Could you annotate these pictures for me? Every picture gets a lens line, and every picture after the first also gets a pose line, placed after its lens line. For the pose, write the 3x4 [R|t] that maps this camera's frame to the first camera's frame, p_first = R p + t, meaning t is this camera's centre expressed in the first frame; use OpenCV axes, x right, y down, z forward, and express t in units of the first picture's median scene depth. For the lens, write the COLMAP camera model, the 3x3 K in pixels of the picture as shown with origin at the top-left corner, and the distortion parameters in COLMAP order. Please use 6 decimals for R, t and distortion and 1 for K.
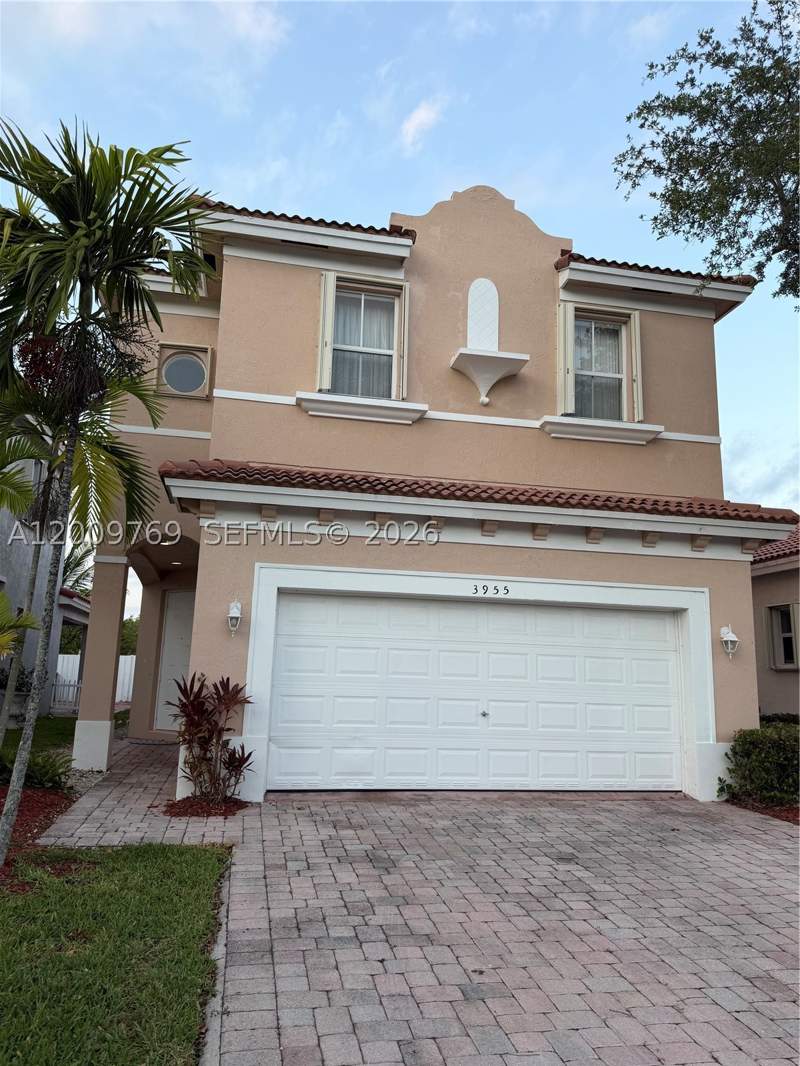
lens RADIAL K [[752.7, 0, 395.9], [0, 752.7, 530.3], [0, 0, 1]] dist [0.052417, -0.066932]
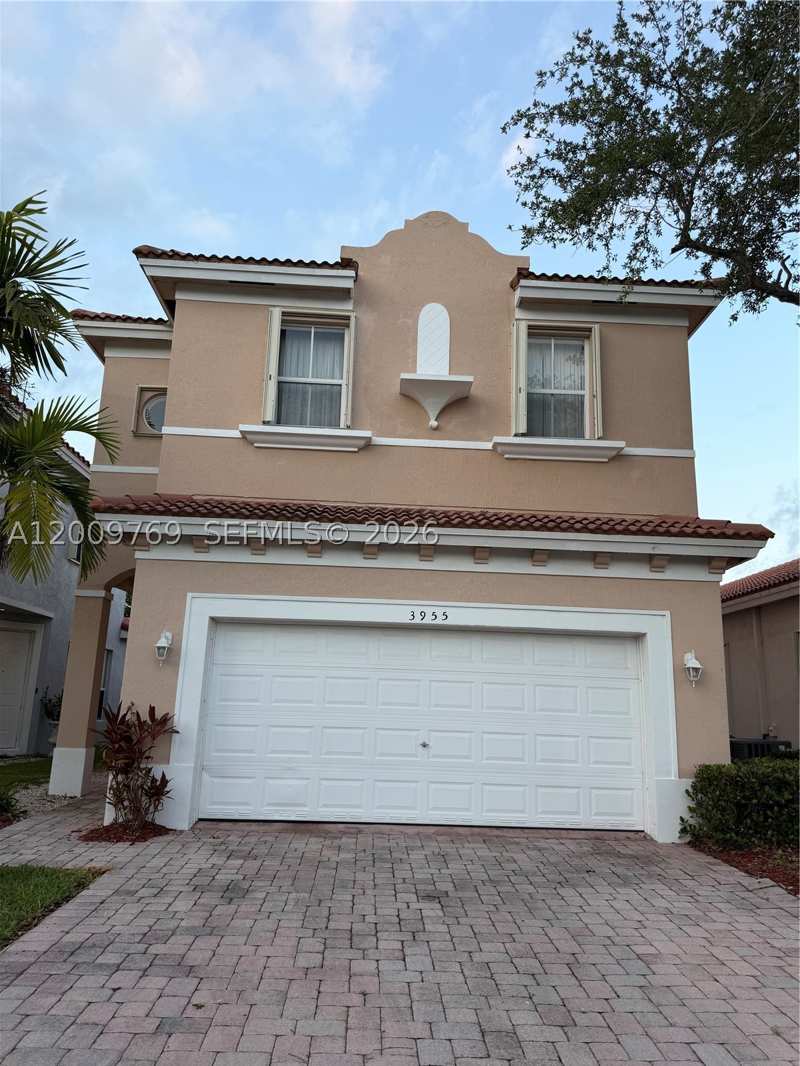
lens RADIAL K [[751.5, 0, 400.0], [0, 751.5, 533.0], [0, 0, 1]] dist [0.045935, -0.054671]
pose [[0.988604, -0.030950, -0.147325, 0.233589], [0.024791, 0.998748, -0.043460, 0.012840], [0.148486, 0.039312, 0.988133, 0.027655]]
